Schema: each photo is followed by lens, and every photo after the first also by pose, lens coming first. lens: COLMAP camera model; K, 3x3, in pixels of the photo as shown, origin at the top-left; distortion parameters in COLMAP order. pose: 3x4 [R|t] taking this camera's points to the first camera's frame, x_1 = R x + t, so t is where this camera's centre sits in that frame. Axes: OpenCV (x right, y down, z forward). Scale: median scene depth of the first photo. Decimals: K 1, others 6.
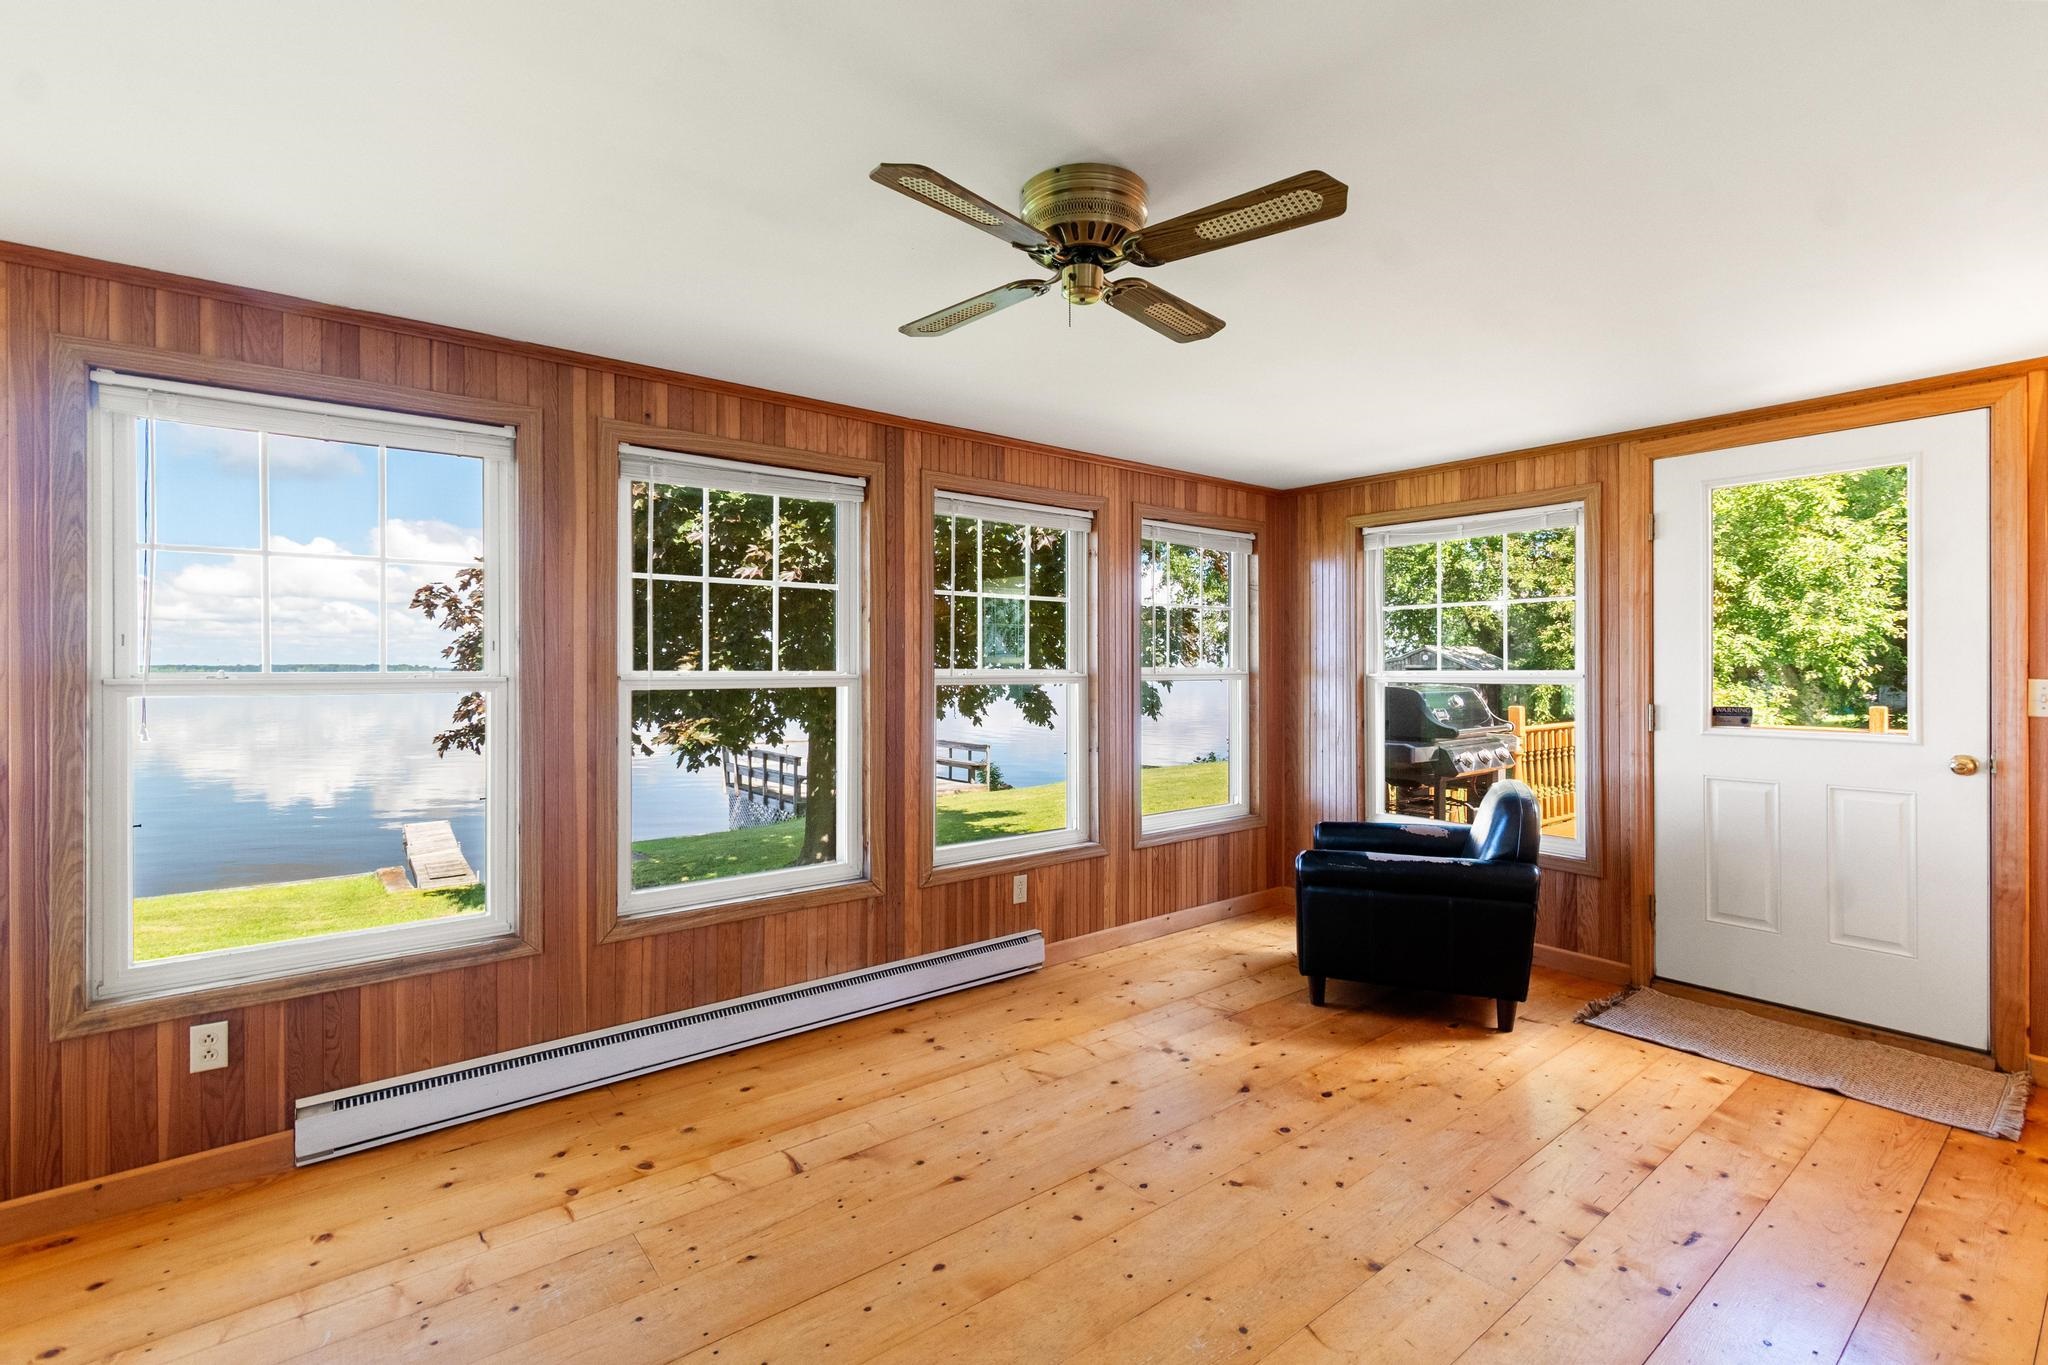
lens RADIAL K [[925.8, 0, 1027.6], [0, 925.8, 671.8], [0, 0, 1]] dist [0.003618, -0.002013]
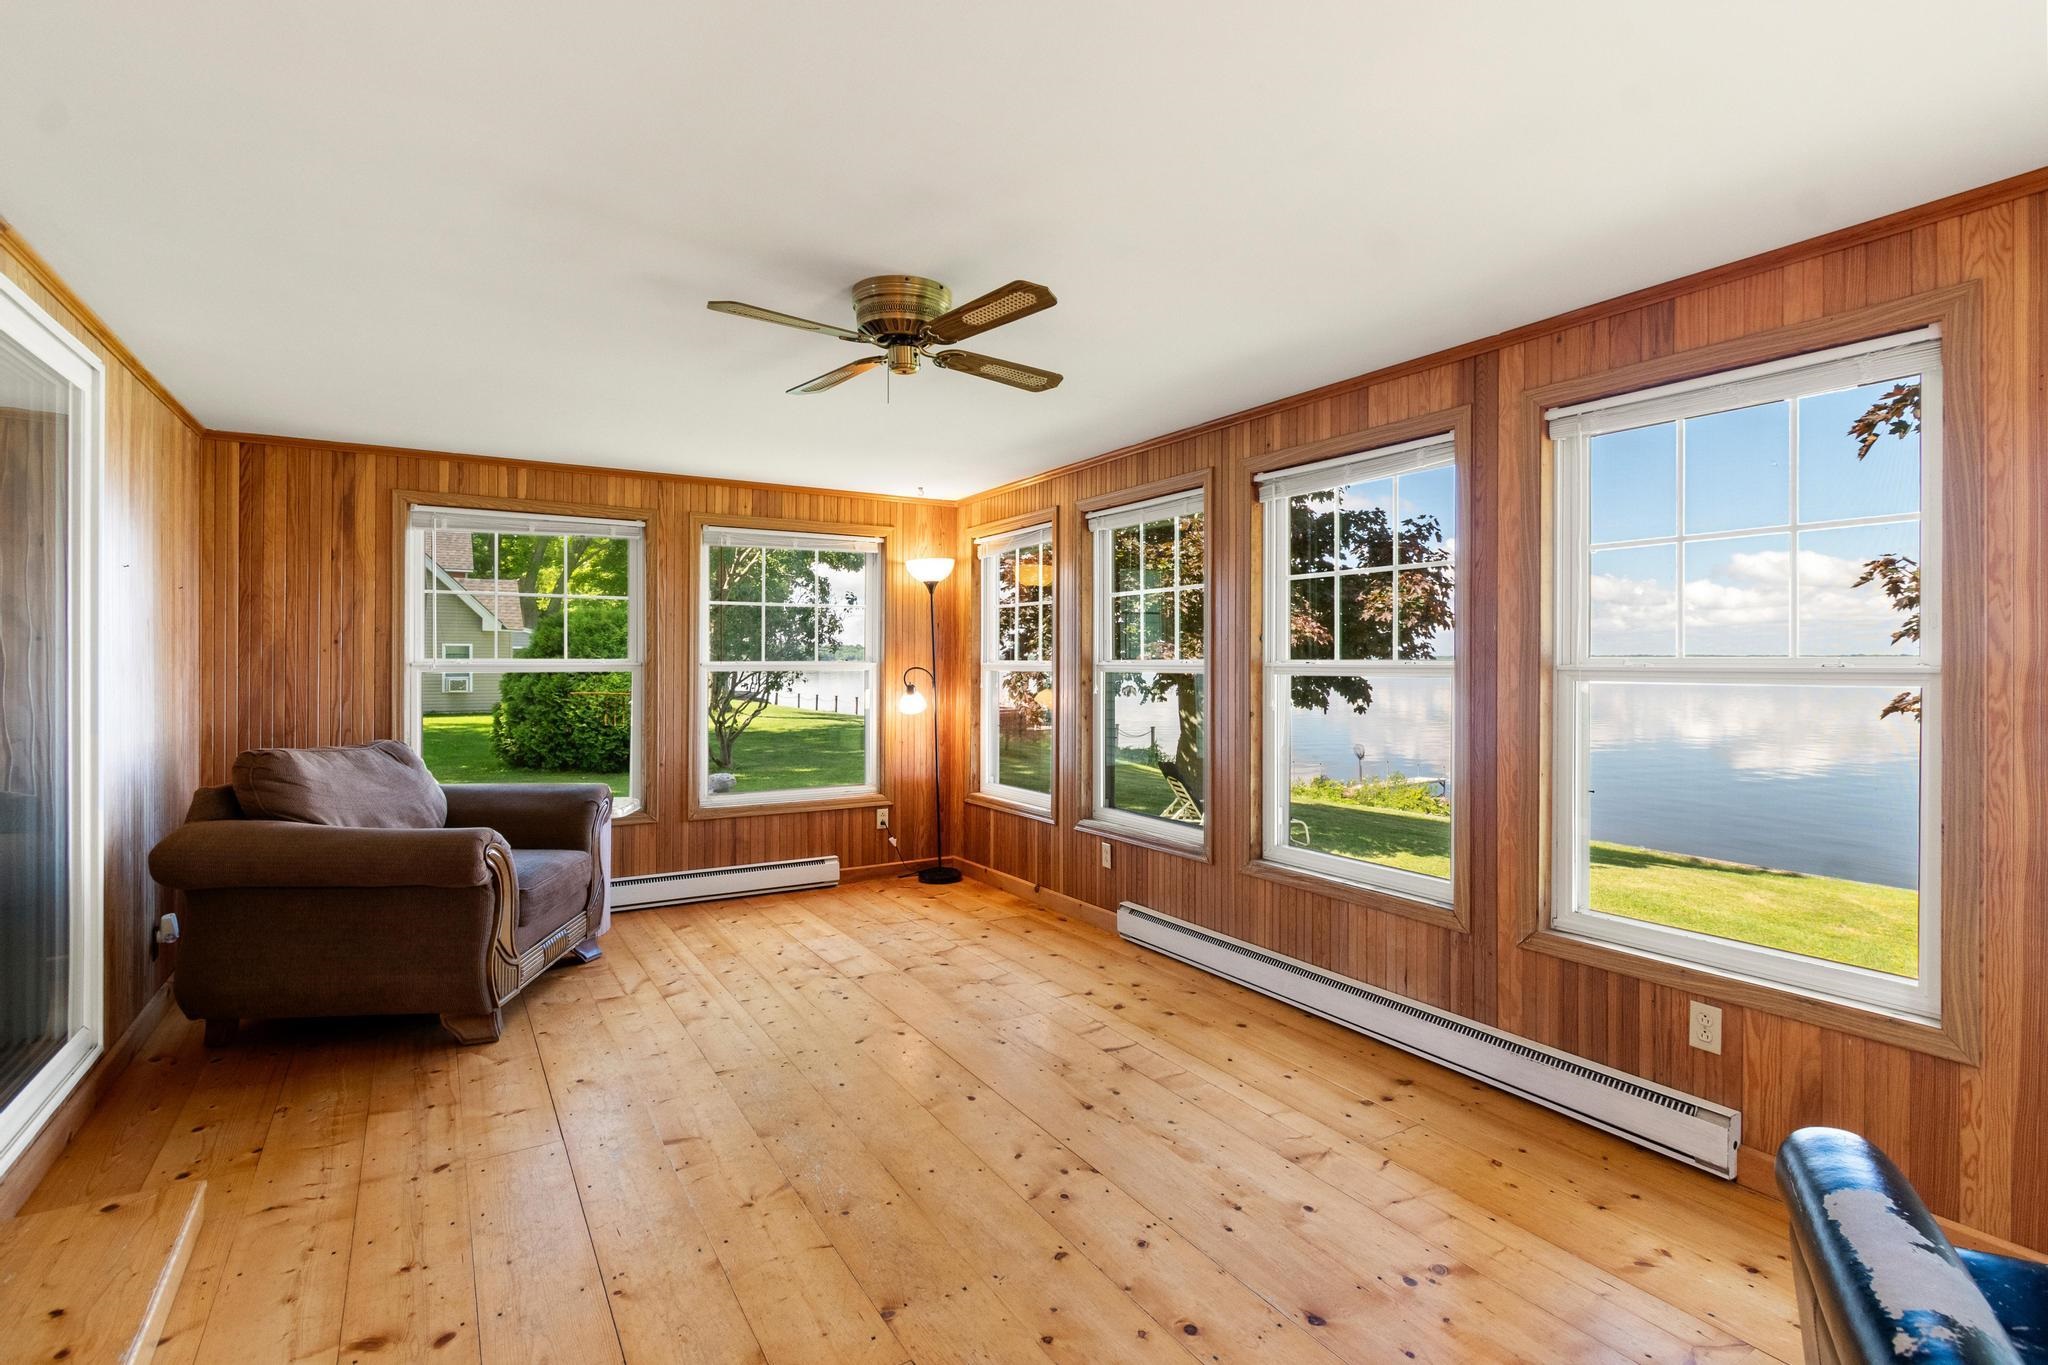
lens RADIAL K [[998.8, 0, 1030.0], [0, 998.8, 661.0], [0, 0, 1]] dist [0.004570, -0.004081]
pose [[-0.131088, 0.004117, -0.991362, 0.844464], [-0.004708, 0.999978, 0.004775, -0.002370], [0.991360, 0.005293, -0.131066, 0.804413]]
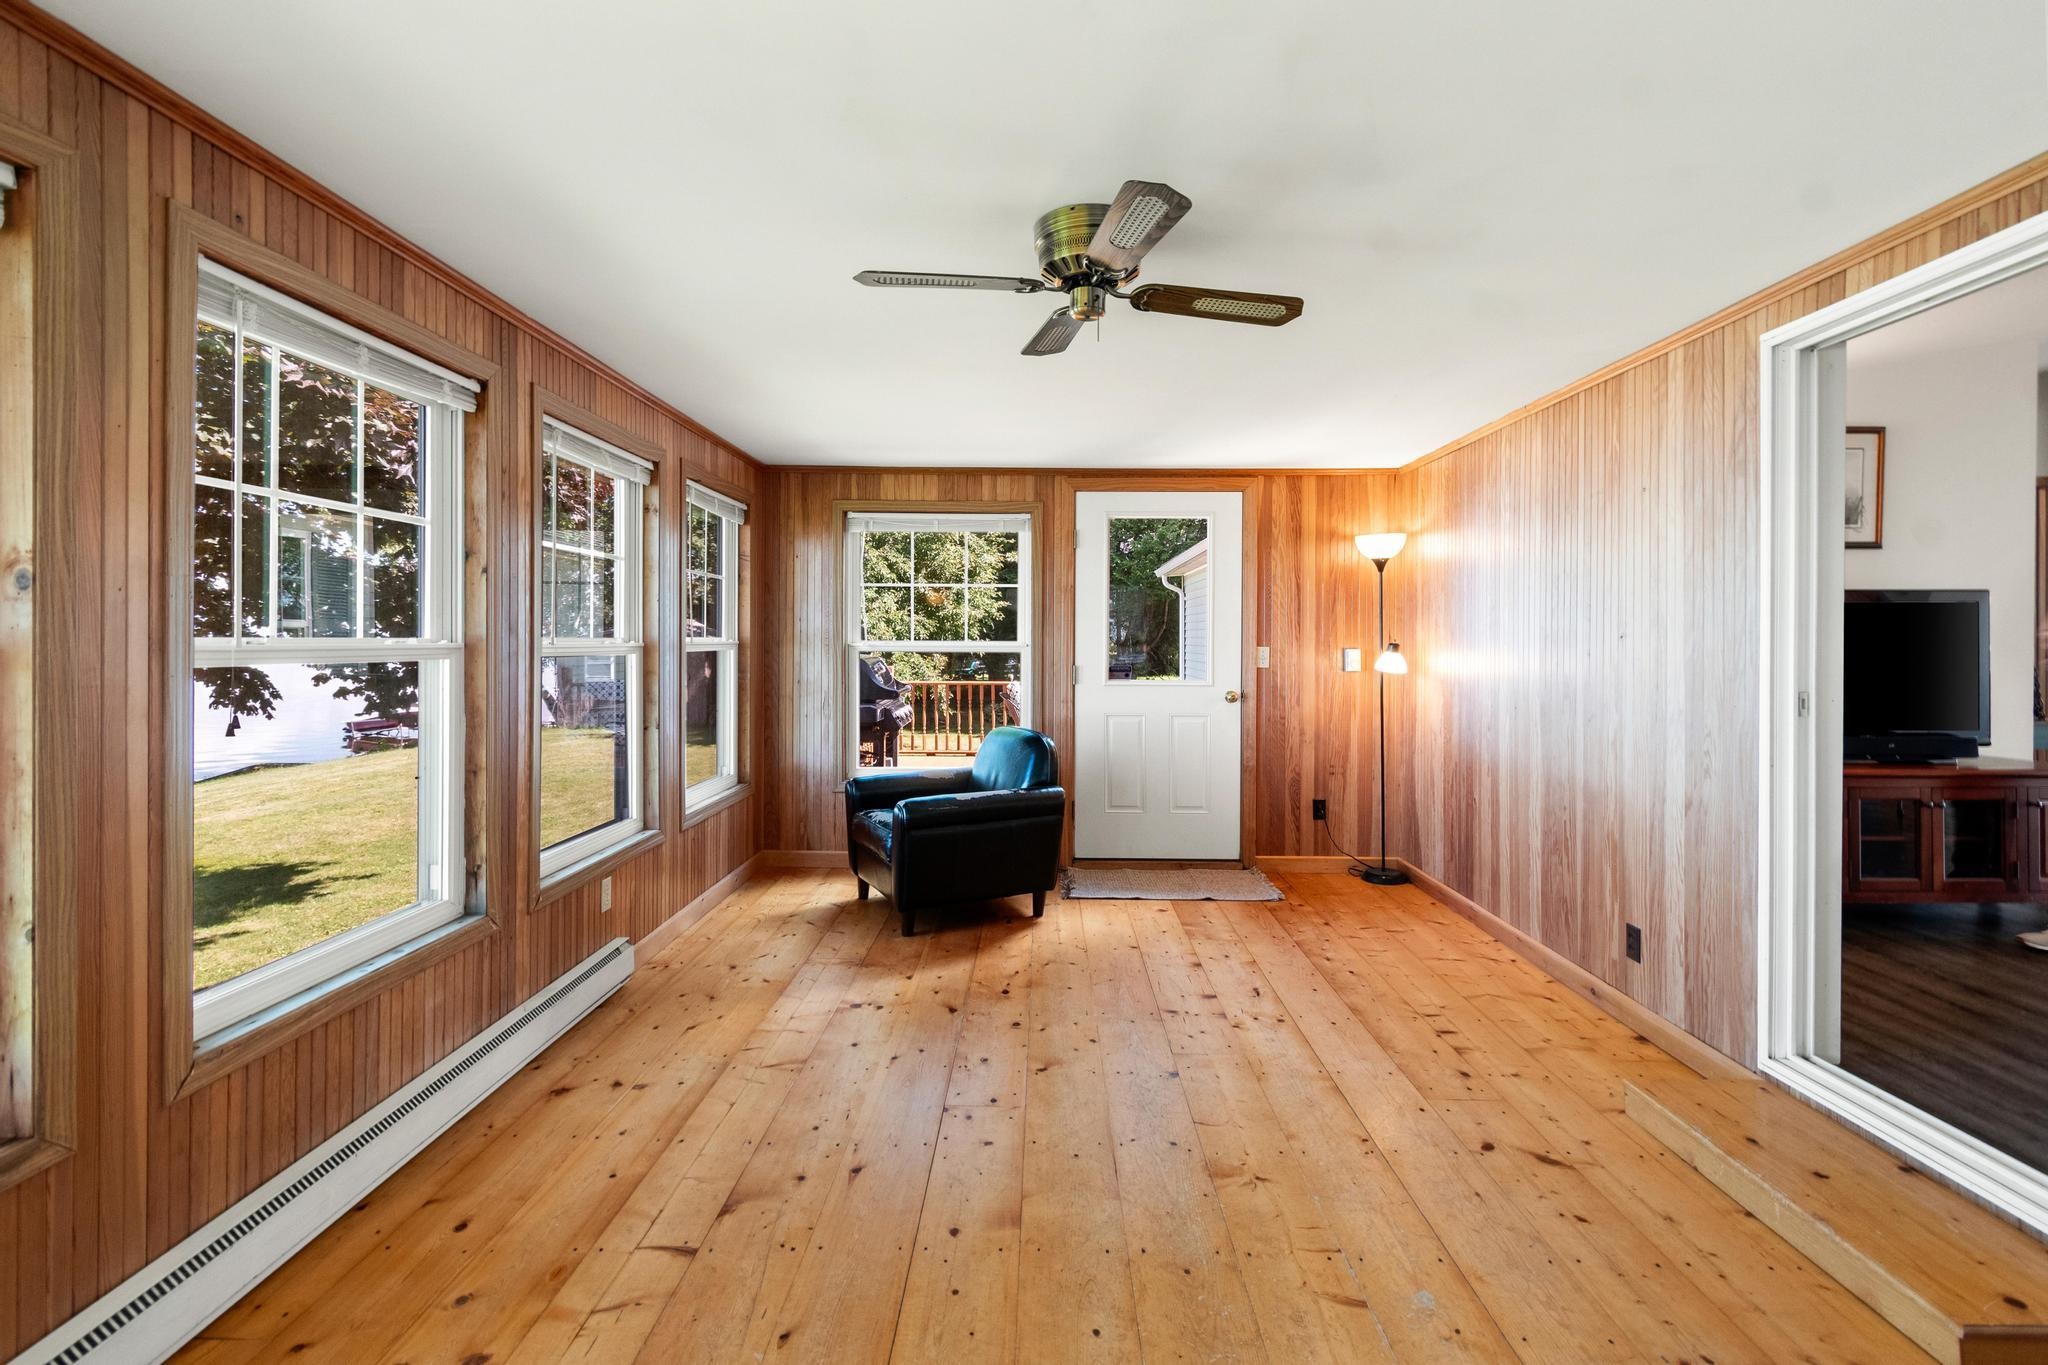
lens RADIAL K [[925.8, 0, 1028.3], [0, 925.8, 644.9], [0, 0, 1]] dist [0.003618, -0.002013]
pose [[0.628554, -0.000073, 0.777766, -0.523863], [-0.001133, 0.999999, 0.001009, 0.003528], [-0.777765, -0.001515, 0.628553, 0.195148]]
